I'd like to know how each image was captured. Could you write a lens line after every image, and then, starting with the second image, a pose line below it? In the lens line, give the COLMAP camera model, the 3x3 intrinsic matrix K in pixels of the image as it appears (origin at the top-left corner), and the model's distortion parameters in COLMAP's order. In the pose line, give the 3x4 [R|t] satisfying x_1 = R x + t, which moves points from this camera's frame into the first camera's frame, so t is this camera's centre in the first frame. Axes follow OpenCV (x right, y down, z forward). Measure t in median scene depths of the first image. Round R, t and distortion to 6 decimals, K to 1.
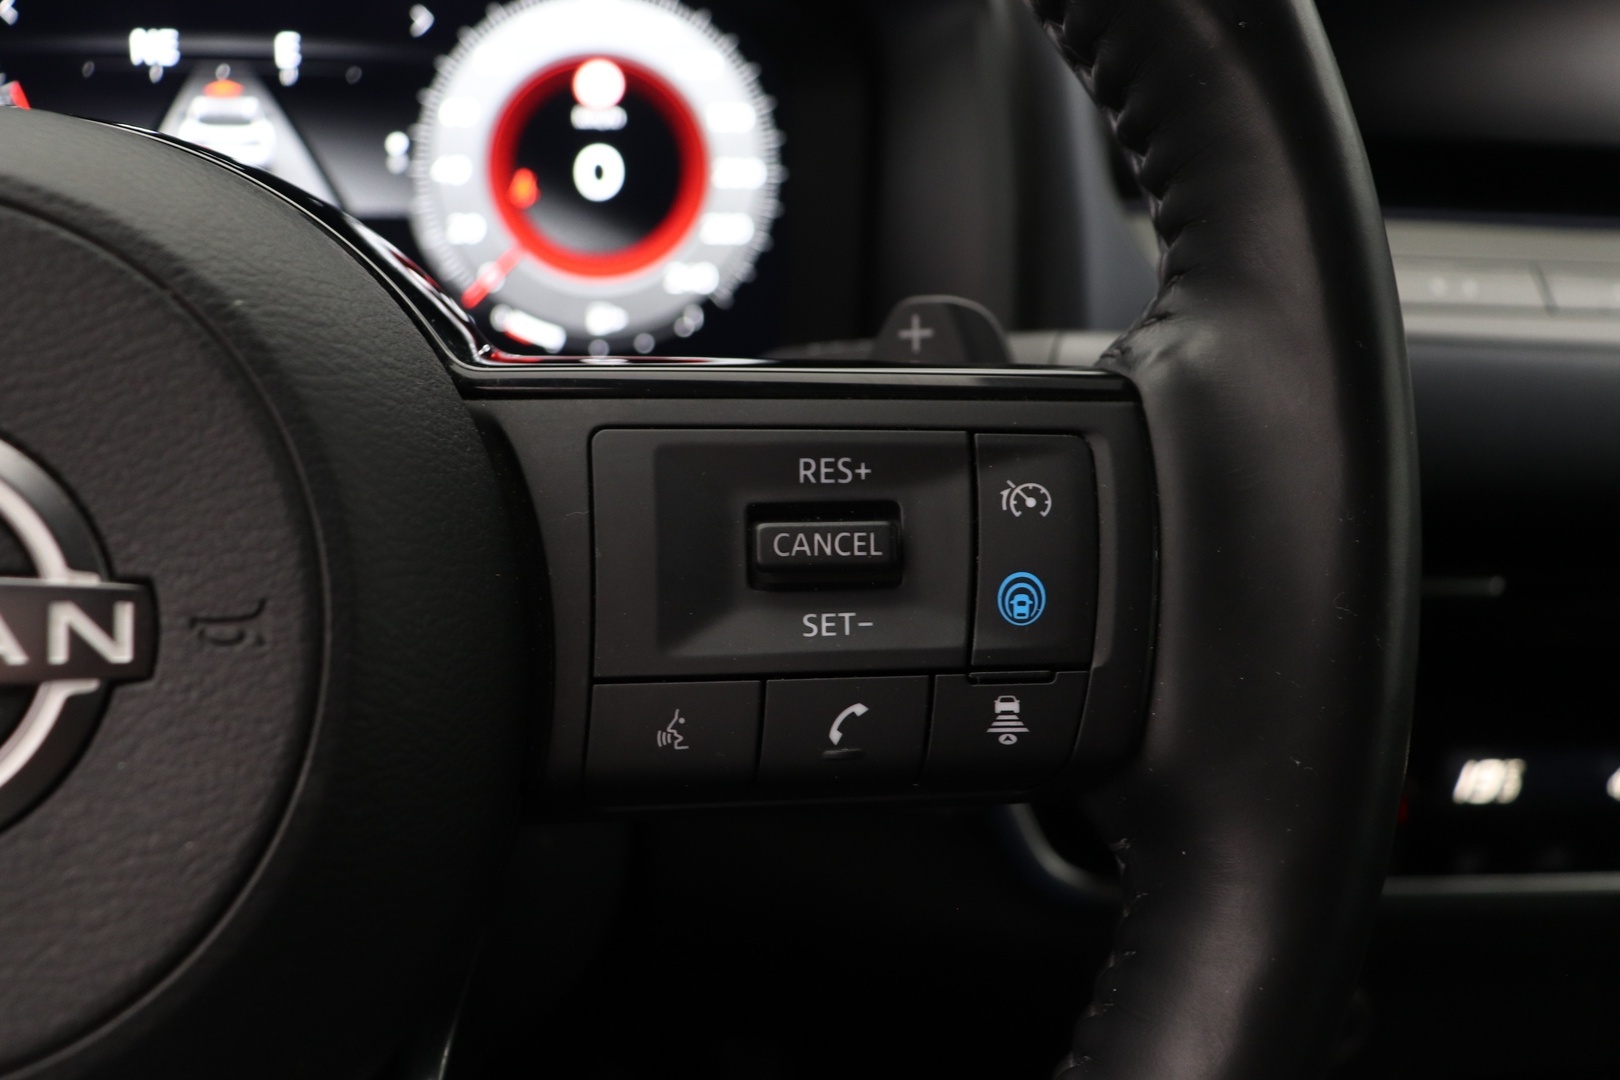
lens RADIAL K [[1671.0, 0, 844.1], [0, 1671.0, 572.2], [0, 0, 1]] dist [-0.165920, 0.192118]
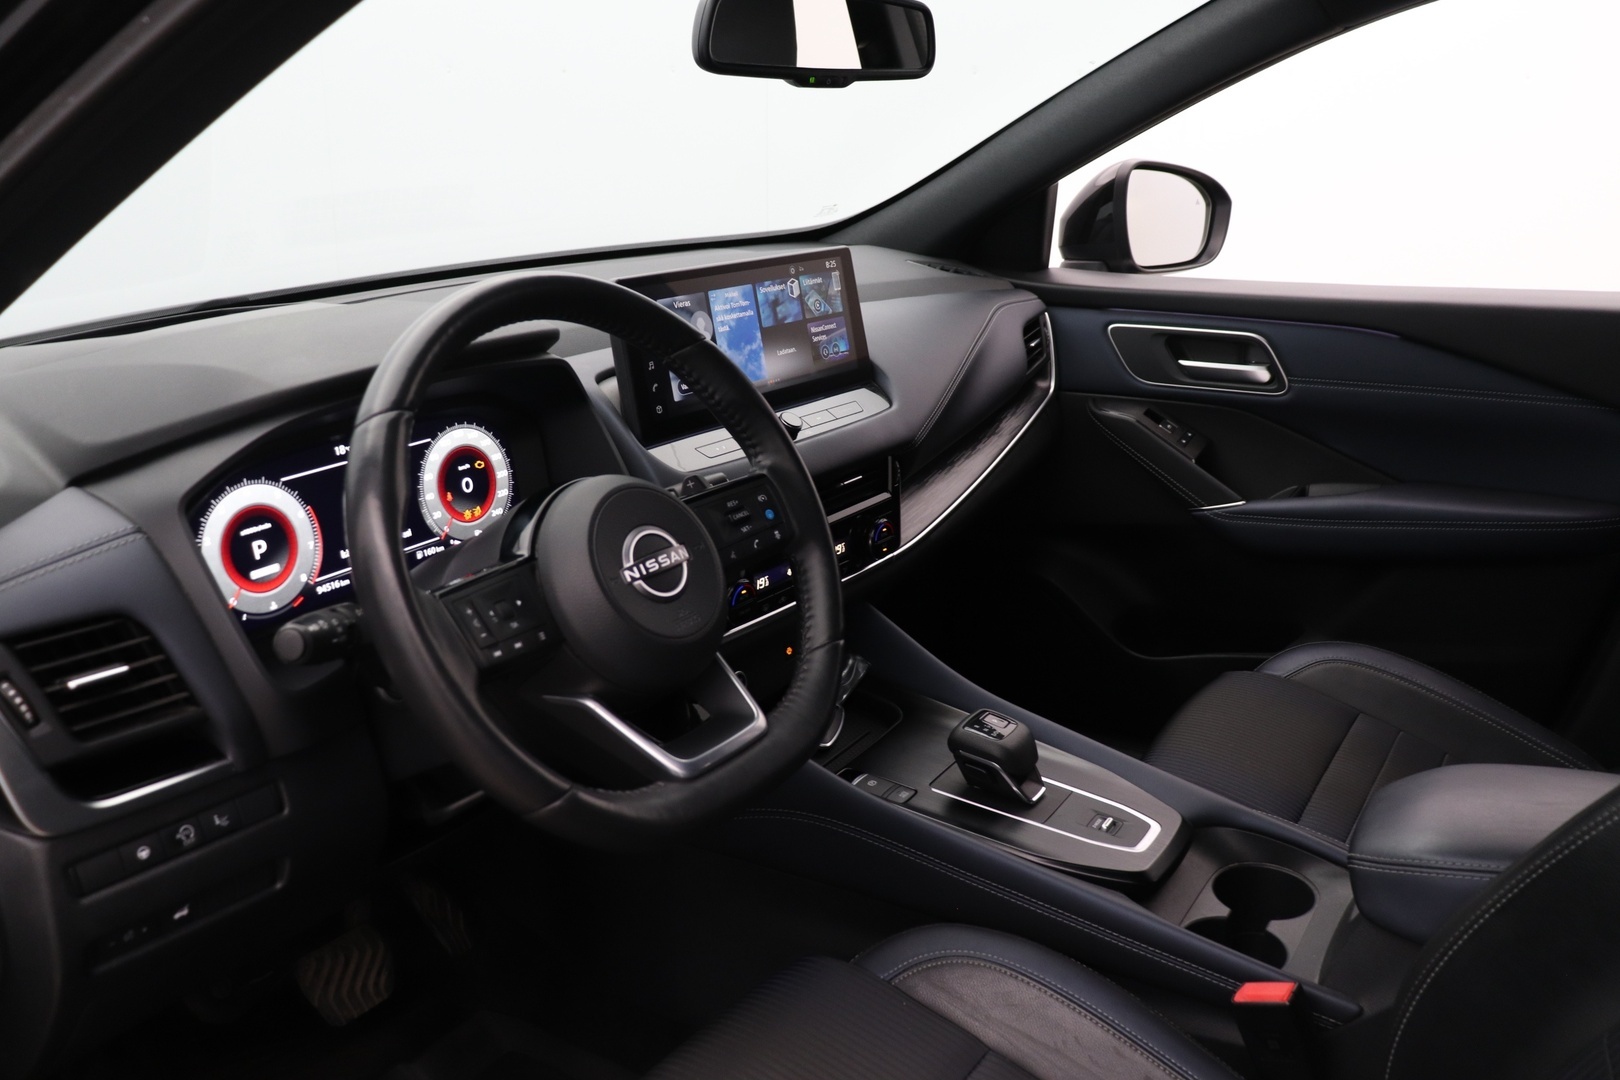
lens RADIAL K [[1313.3, 0, 810.0], [0, 1313.3, 540.0], [0, 0, 1]] dist [-0.191895, 0.142114]
pose [[0.694082, -0.286243, 0.660542, -2.706383], [0.362813, 0.931591, 0.022465, 0.045682], [-0.621786, 0.224061, 0.750453, -2.340653]]
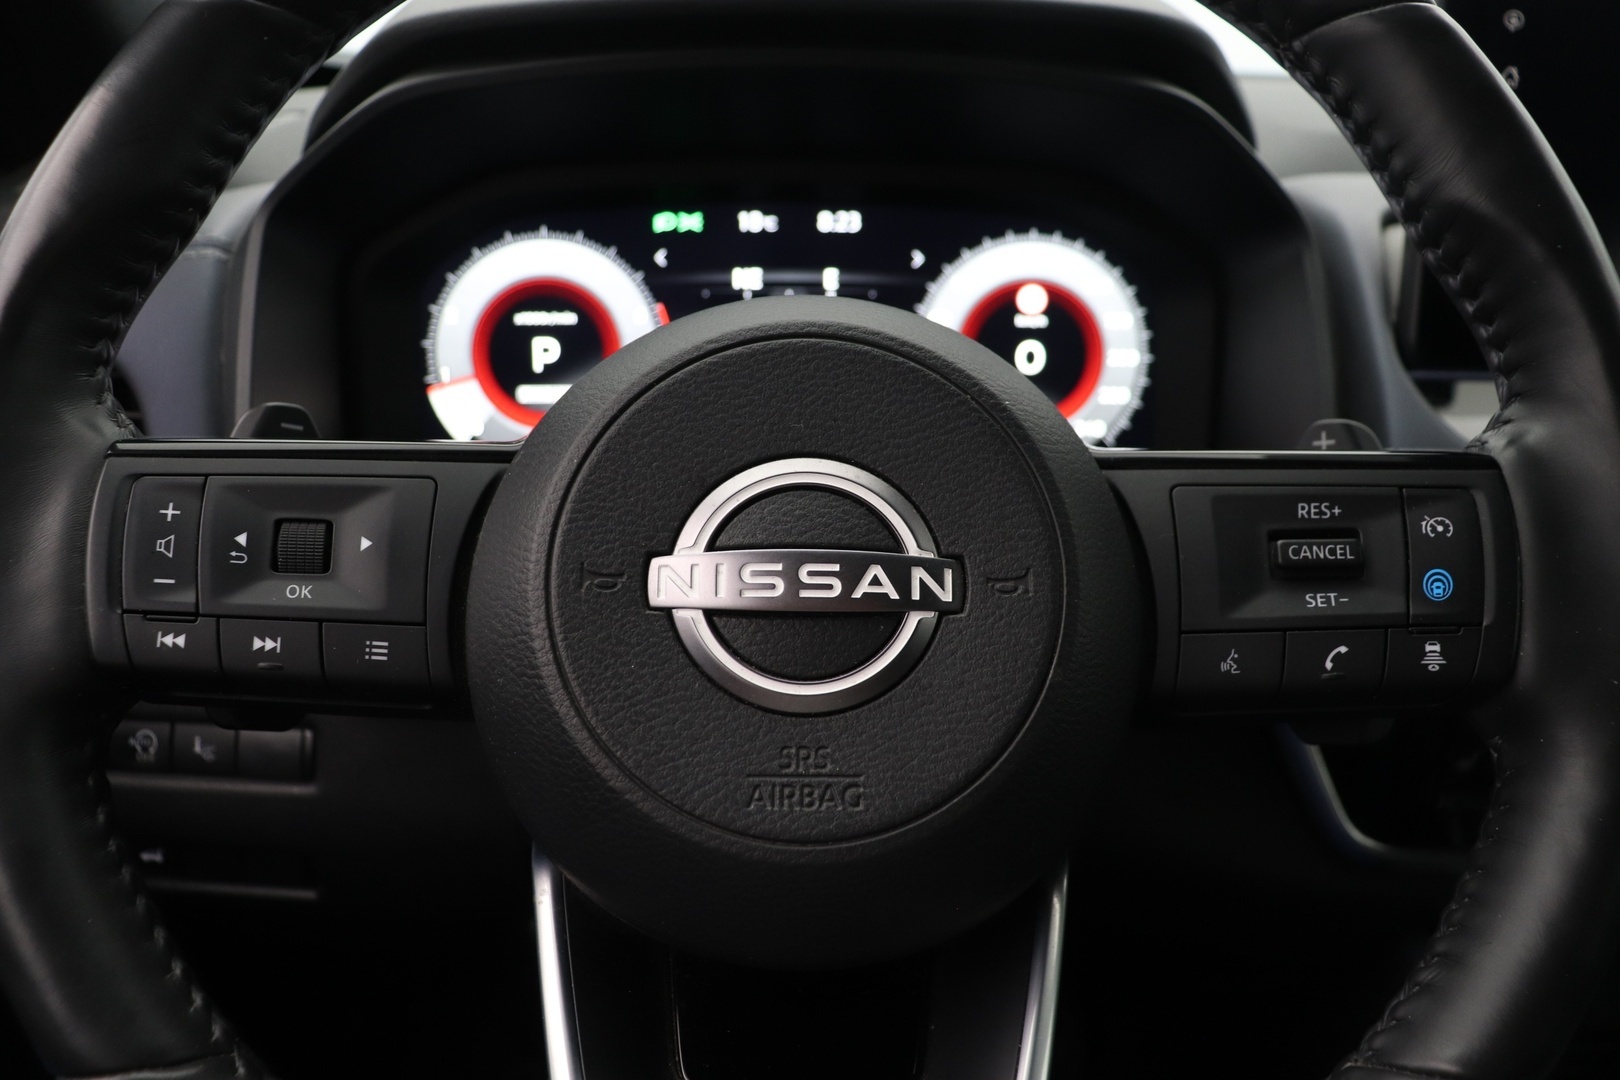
lens RADIAL K [[1313.3, 0, 810.0], [0, 1313.3, 540.0], [0, 0, 1]] dist [-0.191895, 0.142114]
pose [[0.985065, 0.004240, -0.172130, -0.295432], [-0.024549, 0.992942, -0.116031, 0.133257], [0.170423, 0.118523, 0.978217, -0.351117]]
